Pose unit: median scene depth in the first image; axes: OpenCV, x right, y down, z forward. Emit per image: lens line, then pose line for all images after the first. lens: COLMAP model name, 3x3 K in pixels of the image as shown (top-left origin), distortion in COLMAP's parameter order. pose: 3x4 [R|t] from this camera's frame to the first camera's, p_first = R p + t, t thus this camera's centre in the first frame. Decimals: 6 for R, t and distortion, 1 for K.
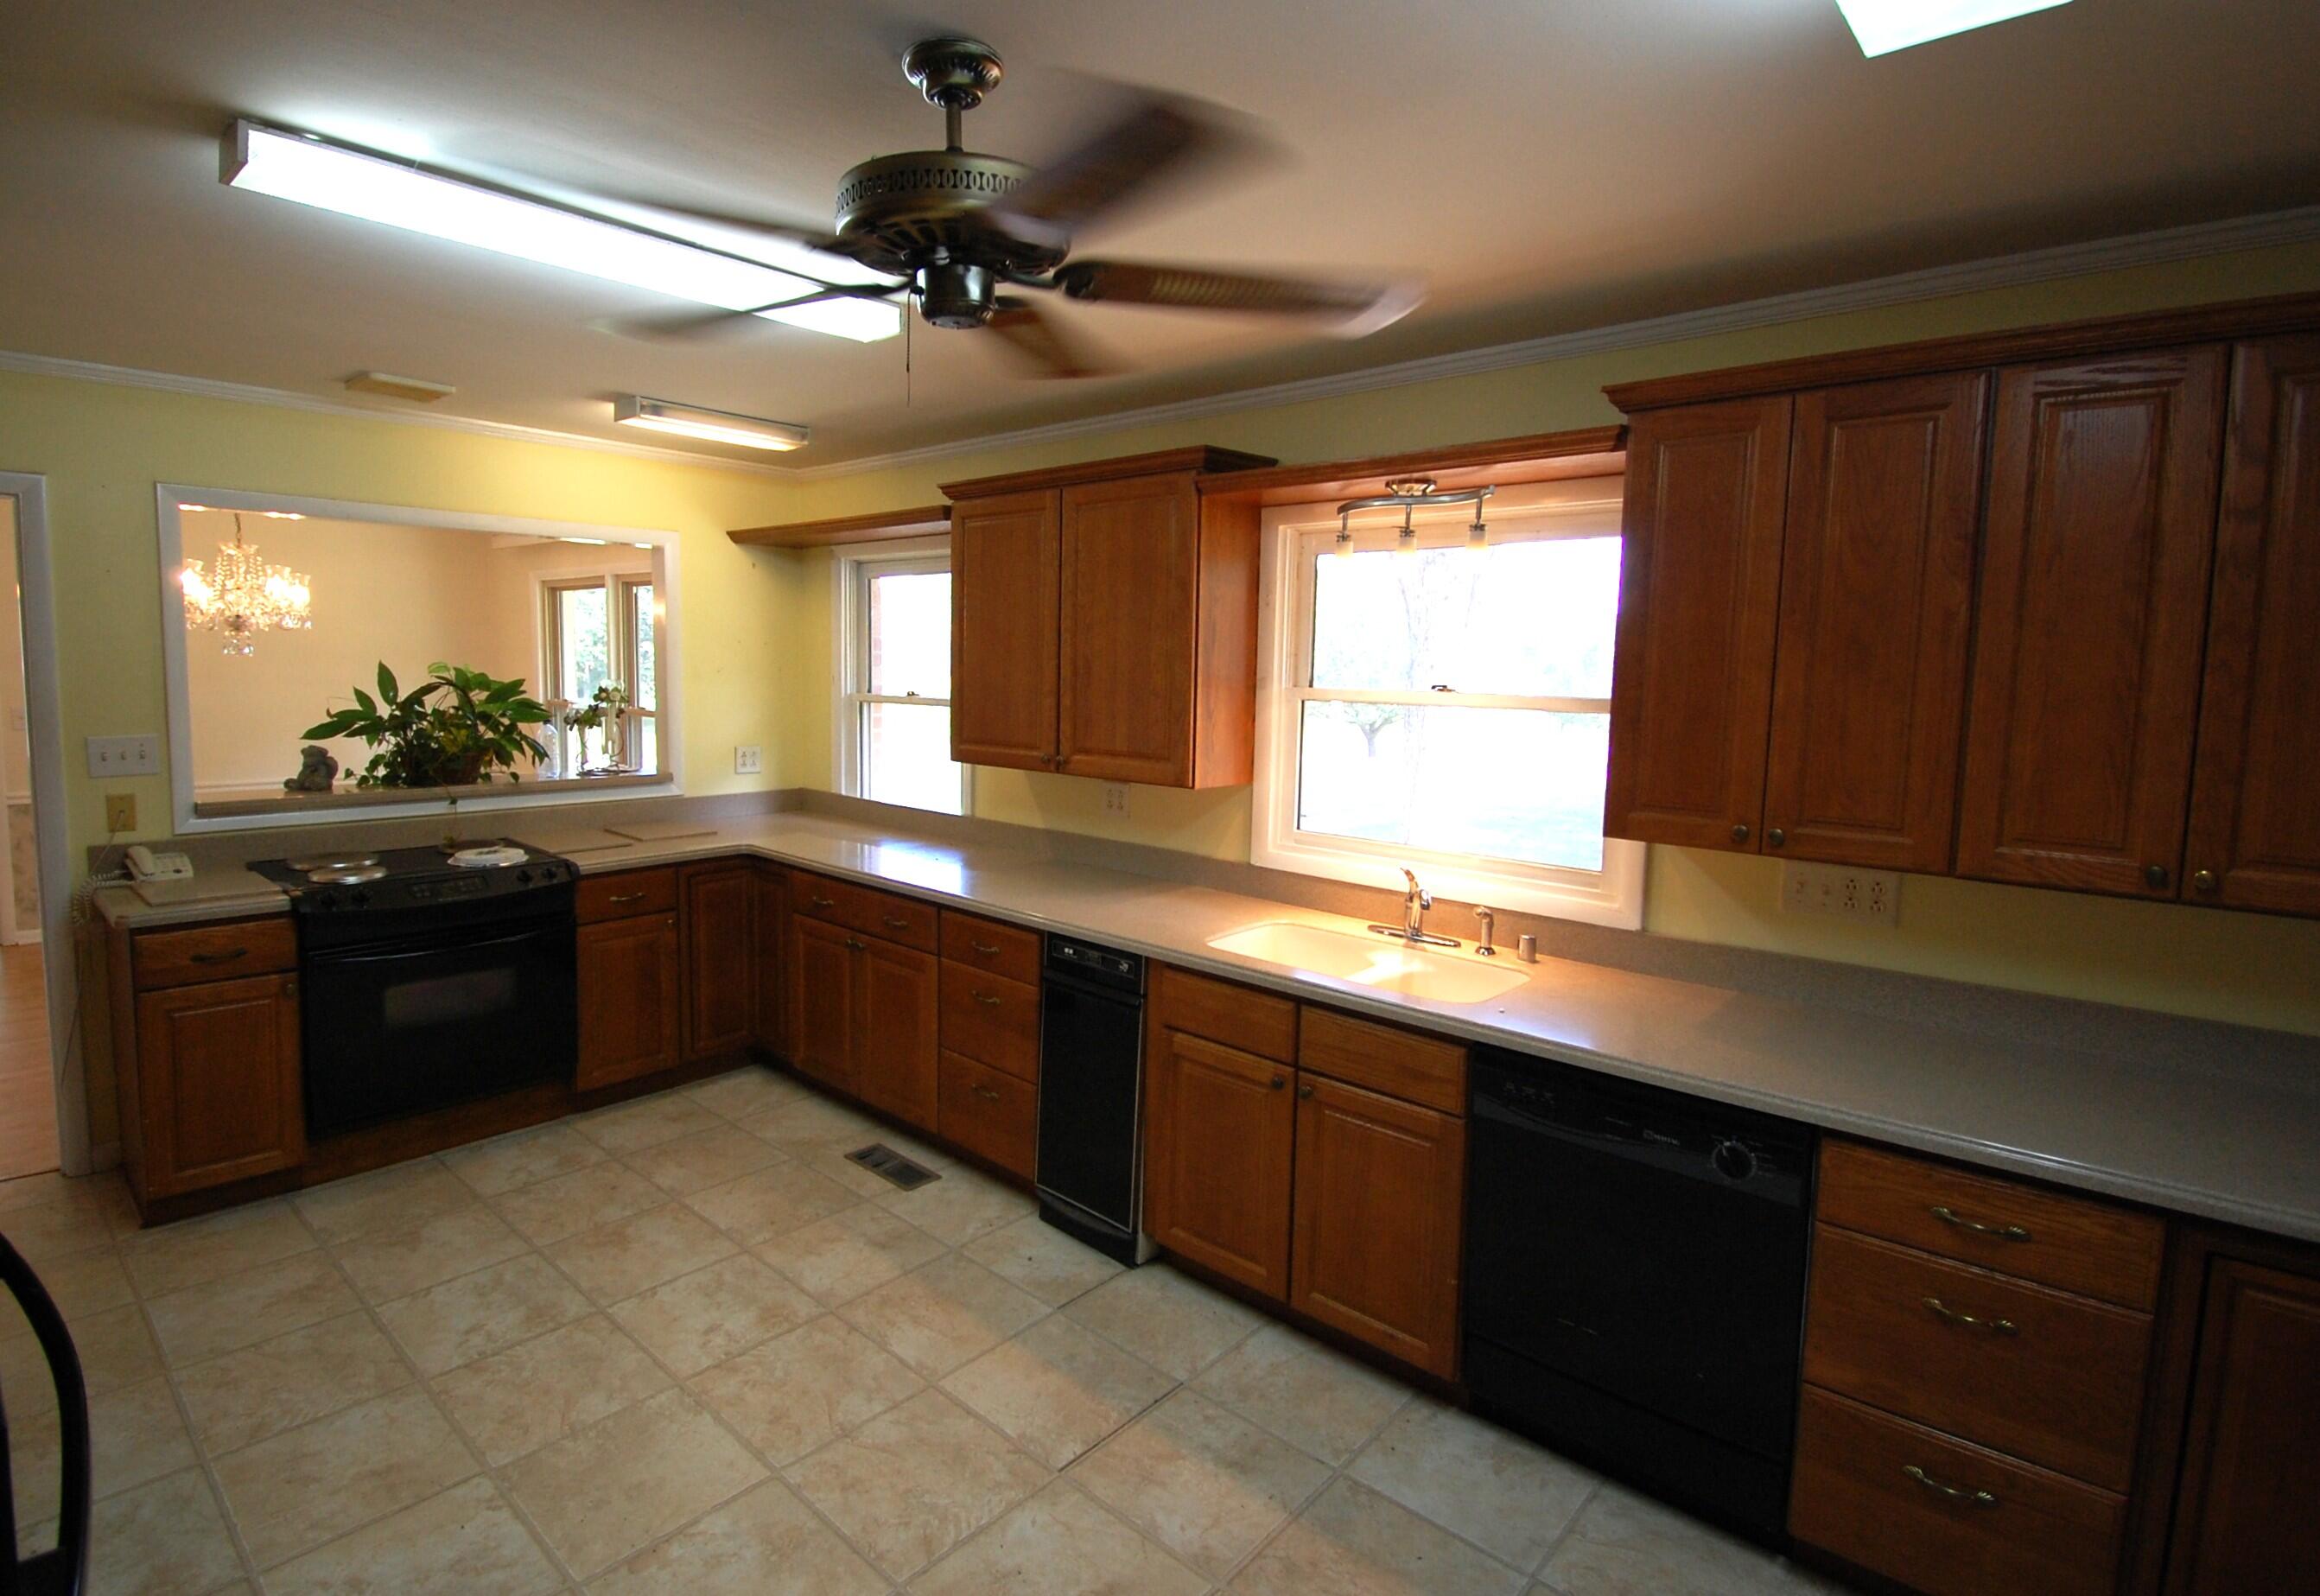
lens RADIAL K [[1155.2, 0, 1155.2], [0, 1155.2, 751.2], [0, 0, 1]] dist [0.028134, -0.017297]
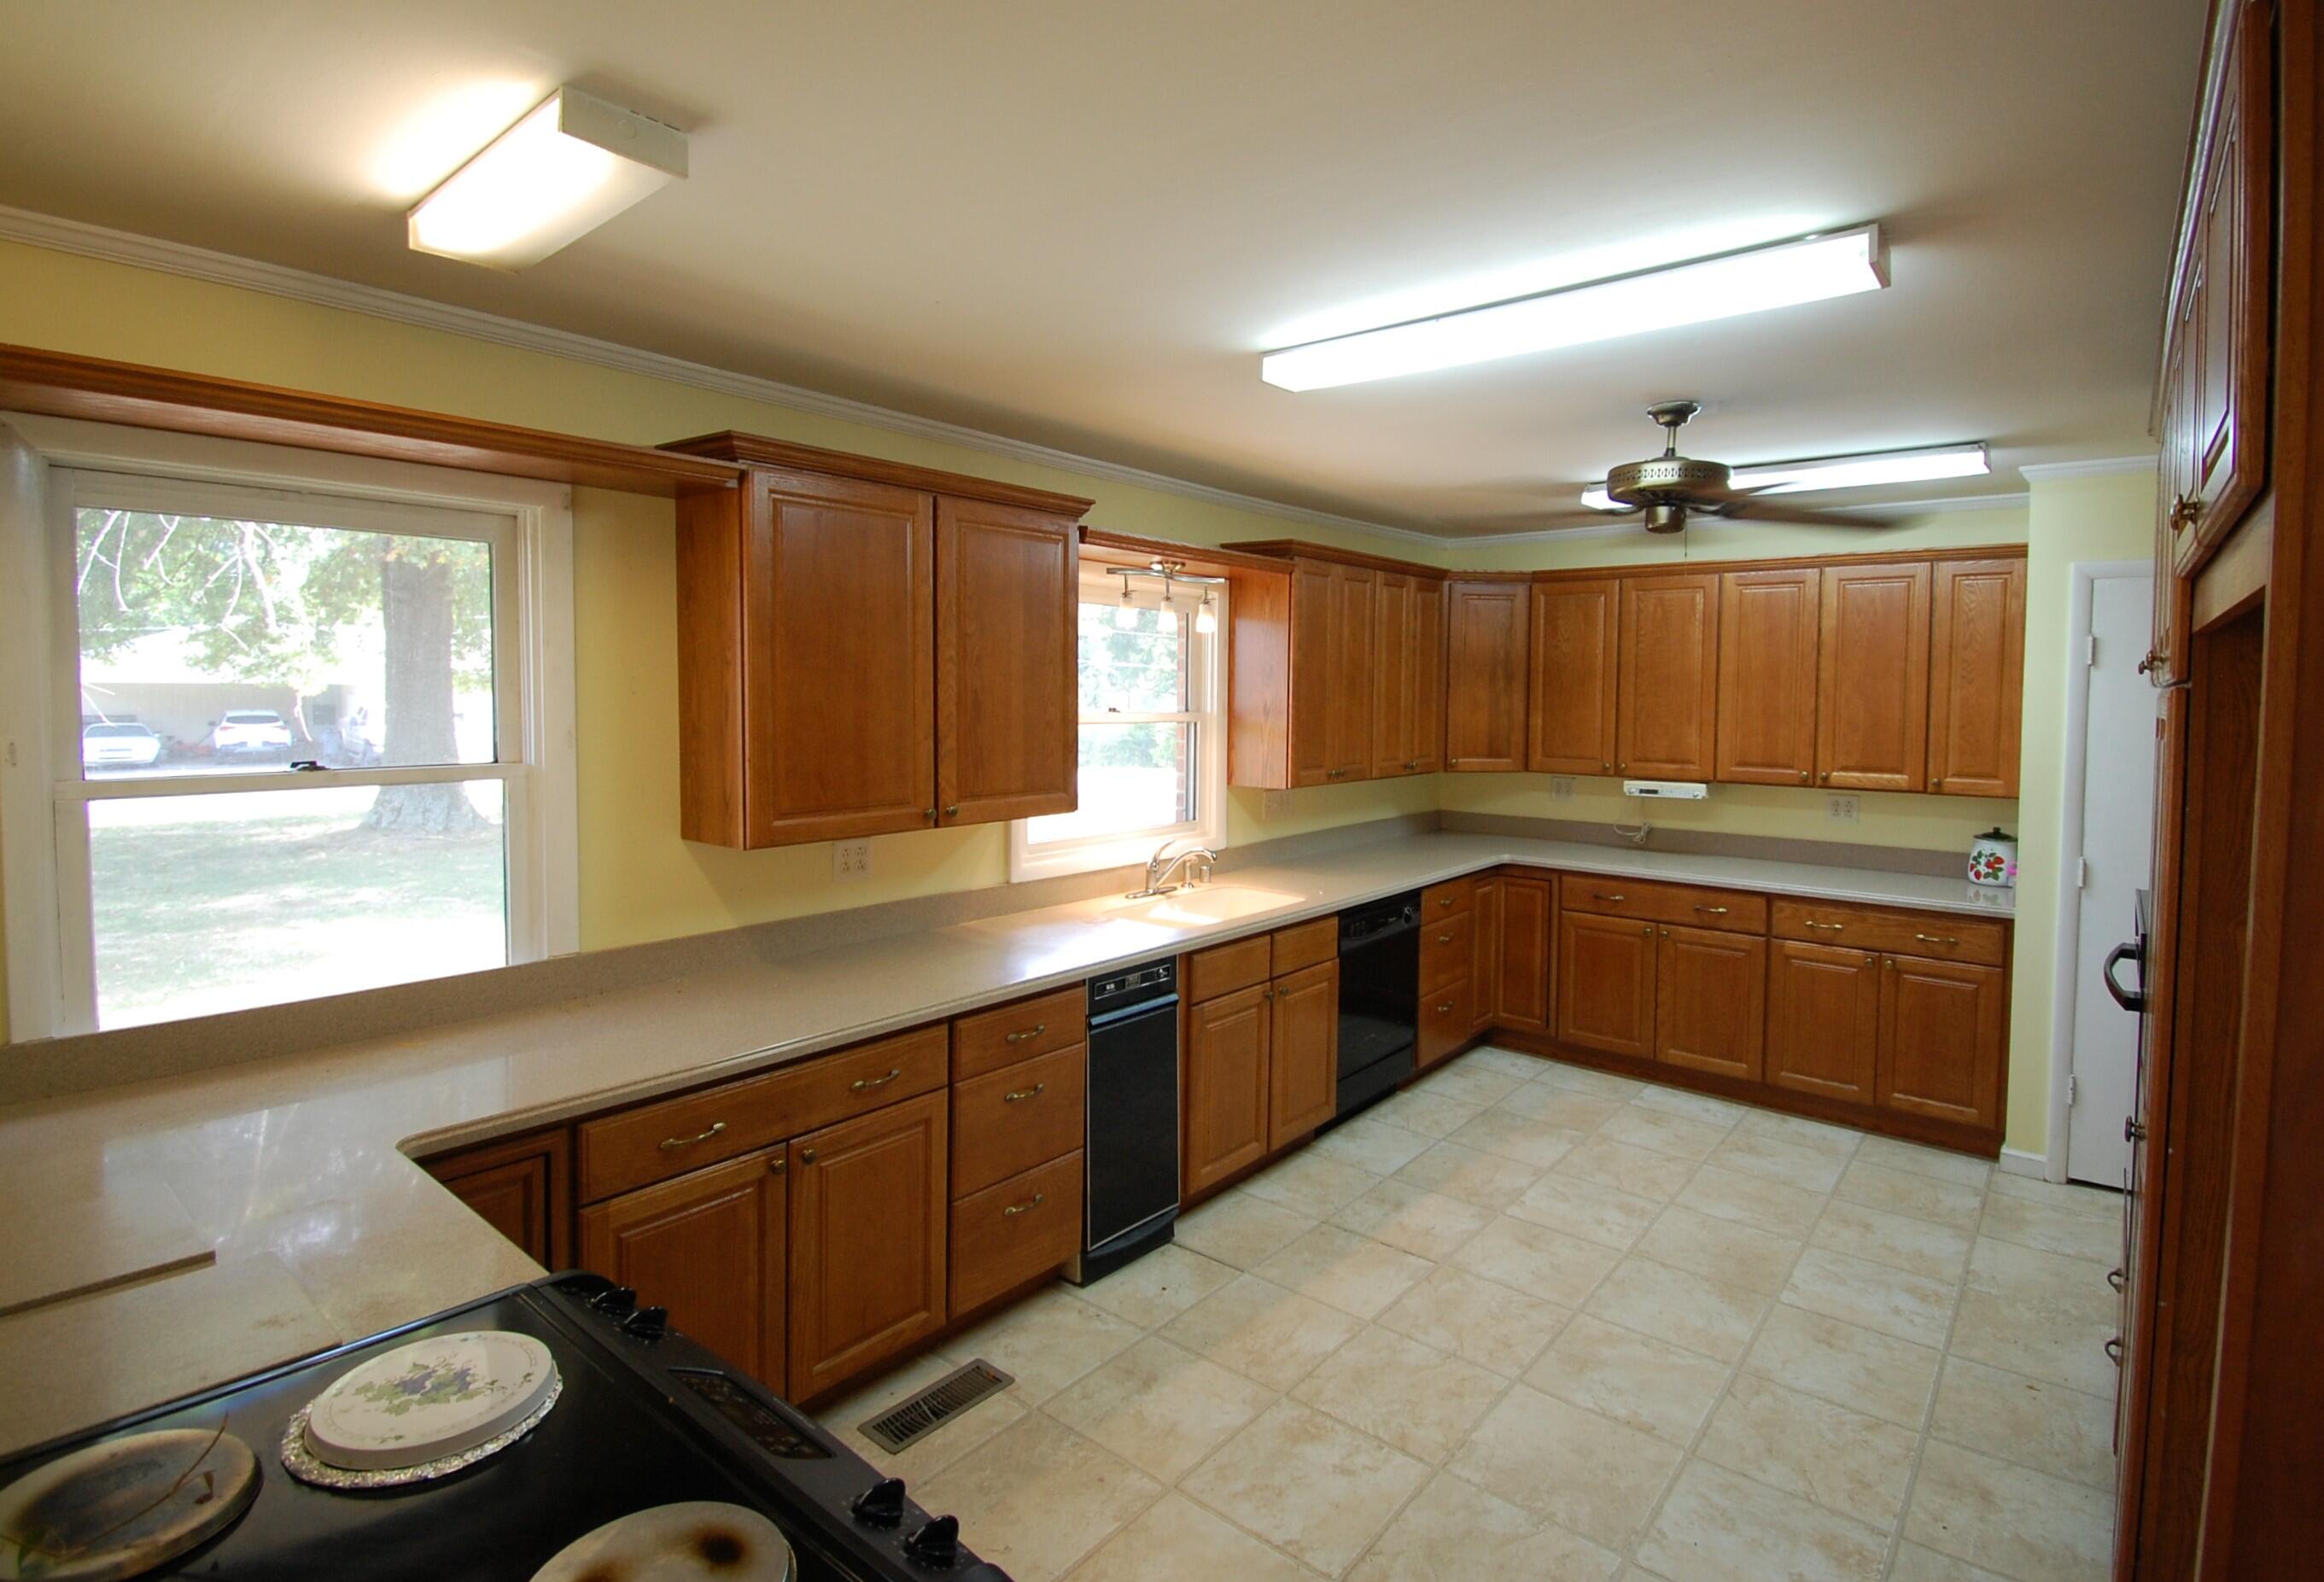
lens RADIAL K [[1118.7, 0, 1166.4], [0, 1118.7, 720.4], [0, 0, 1]] dist [0.011804, -0.000766]
pose [[-0.037463, -0.048393, 0.998126, -0.996491], [0.067529, 0.996421, 0.050845, -0.099214], [-0.997014, 0.069307, -0.034061, 0.937743]]
